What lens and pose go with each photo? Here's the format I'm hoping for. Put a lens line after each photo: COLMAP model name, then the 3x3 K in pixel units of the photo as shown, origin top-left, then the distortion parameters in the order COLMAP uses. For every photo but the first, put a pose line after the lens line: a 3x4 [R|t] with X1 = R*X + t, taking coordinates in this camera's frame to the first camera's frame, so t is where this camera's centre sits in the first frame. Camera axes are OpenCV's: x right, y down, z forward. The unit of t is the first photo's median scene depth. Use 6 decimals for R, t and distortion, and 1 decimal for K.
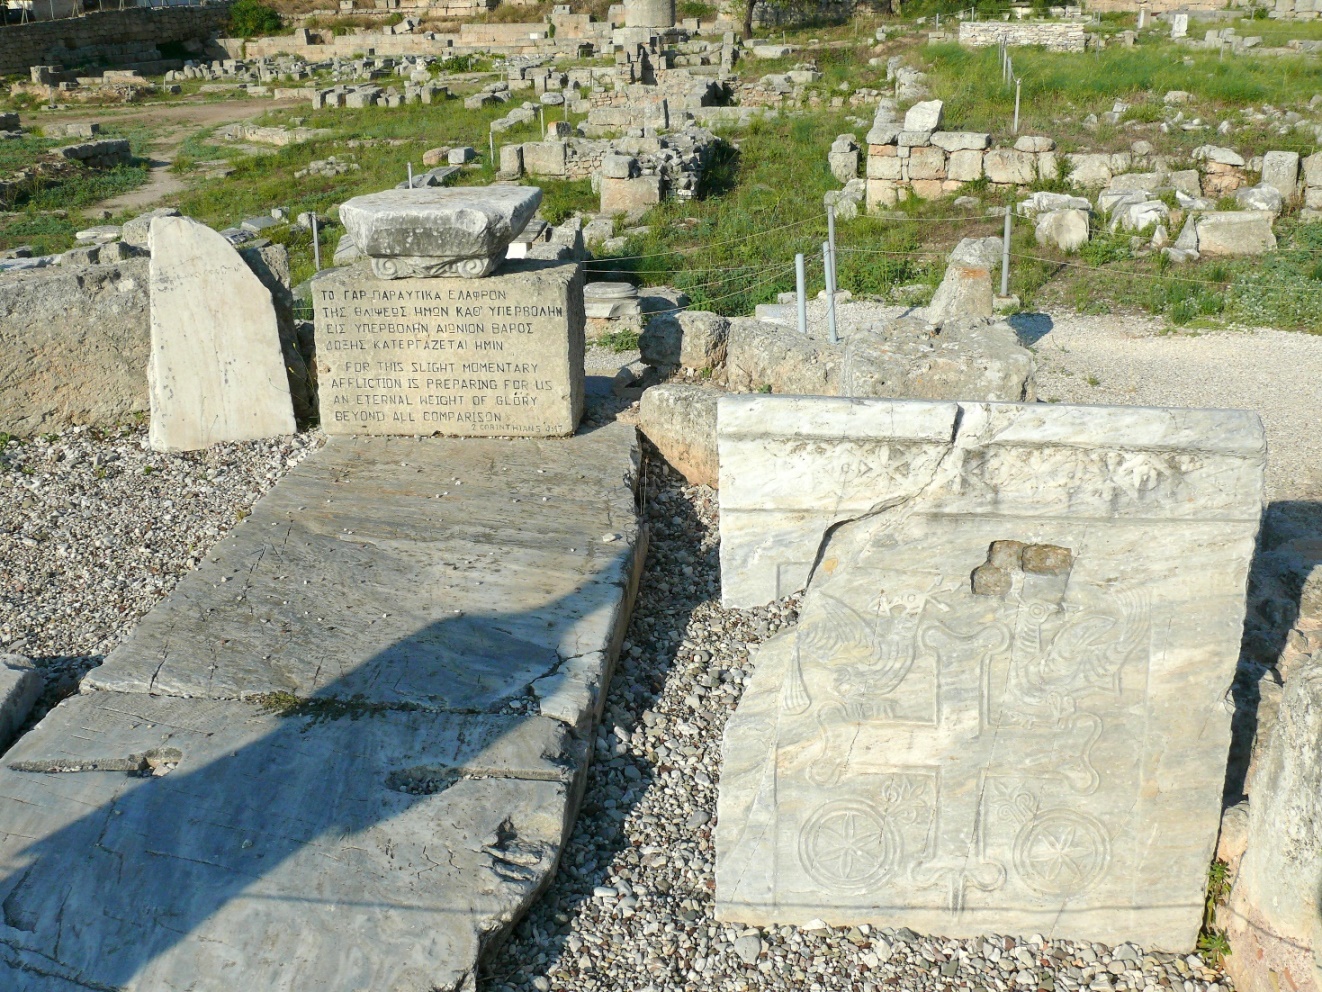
lens RADIAL K [[1380.7, 0, 654.5], [0, 1380.7, 494.9], [0, 0, 1]] dist [-0.129032, 0.000000]
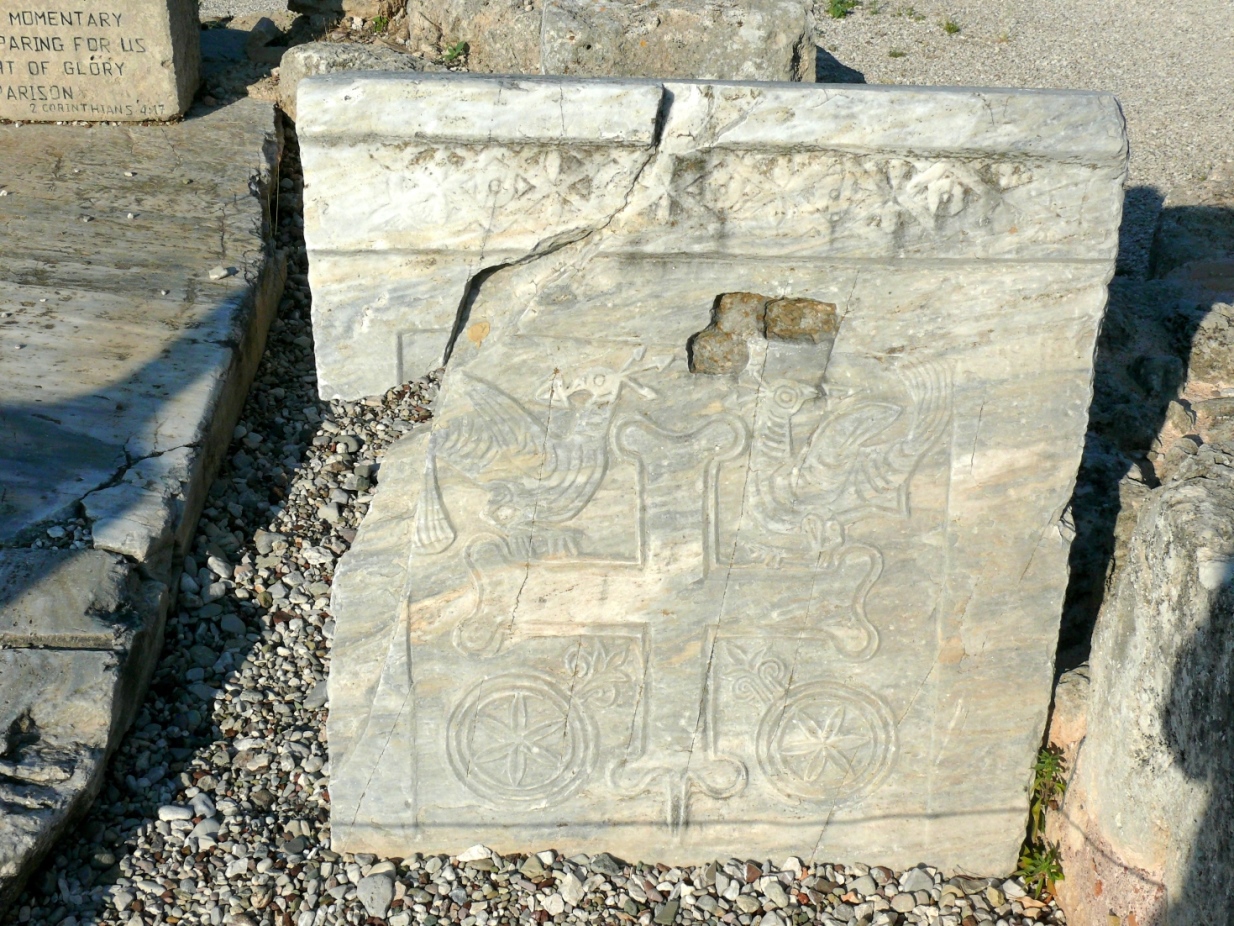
lens RADIAL K [[1810.9, 0, 620.0], [0, 1810.9, 464.7], [0, 0, 1]] dist [-0.049904, 0.000000]
pose [[0.991760, -0.028807, 0.124830, 0.065034], [0.009109, 0.987782, 0.155576, -0.016428], [-0.127786, -0.153157, 0.979905, 0.097006]]
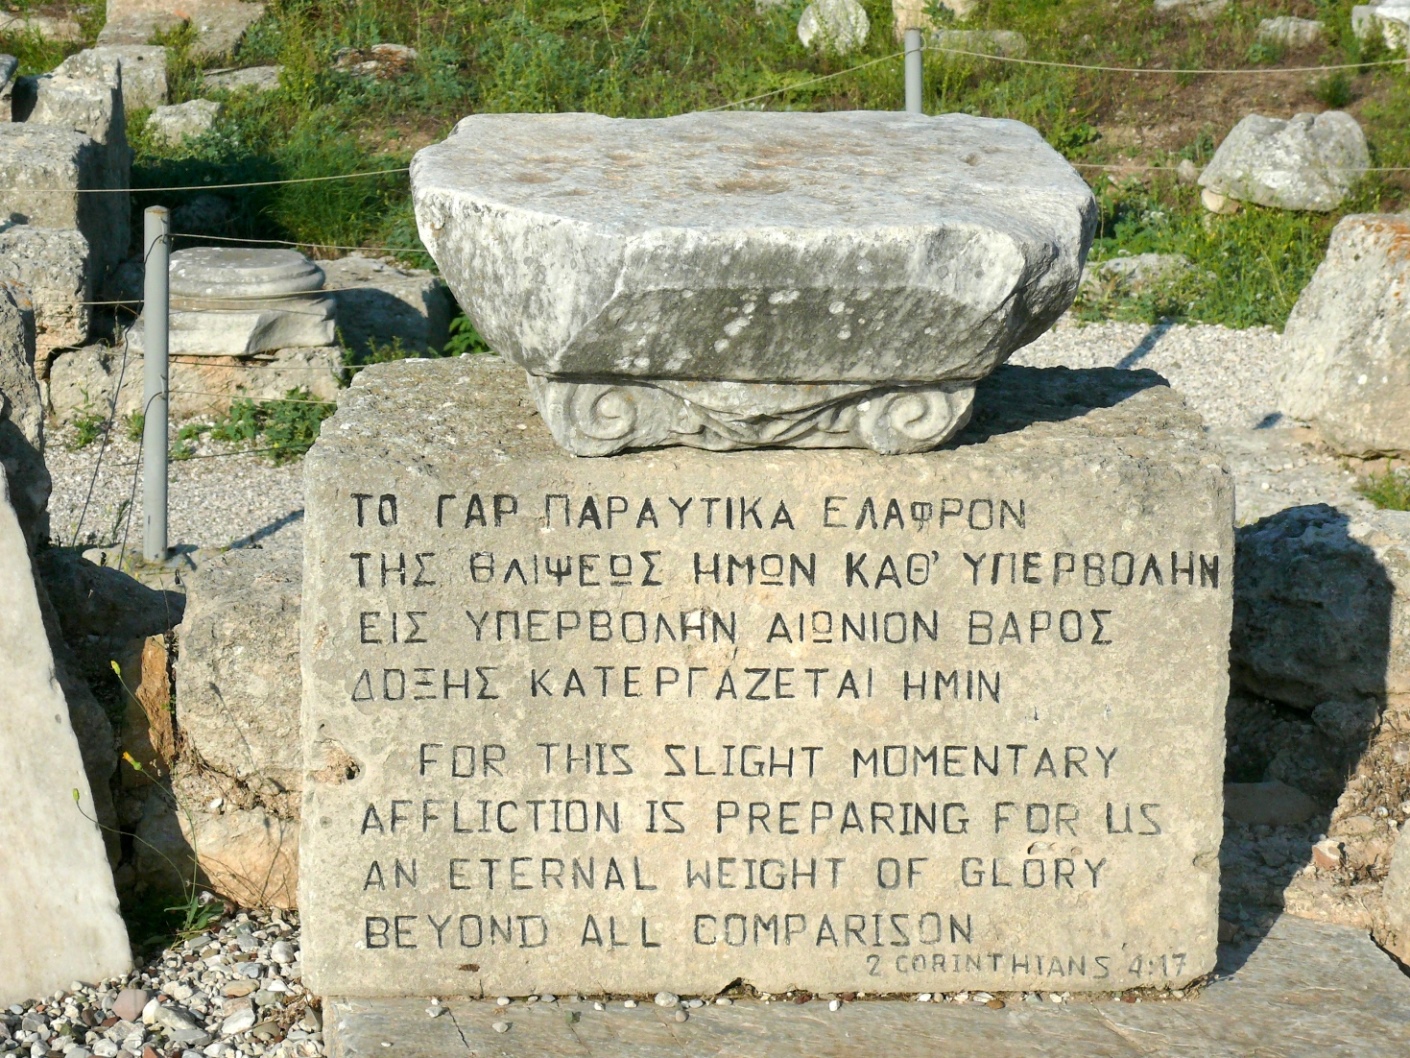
lens RADIAL K [[3896.3, 0, 704.3], [0, 3896.3, 534.3], [0, 0, 1]] dist [-0.077493, 0.000000]
pose [[0.985332, -0.010196, 0.170341, -0.477476], [0.020999, 0.997871, -0.061738, -0.140793], [-0.169349, 0.064410, 0.983449, 0.323906]]
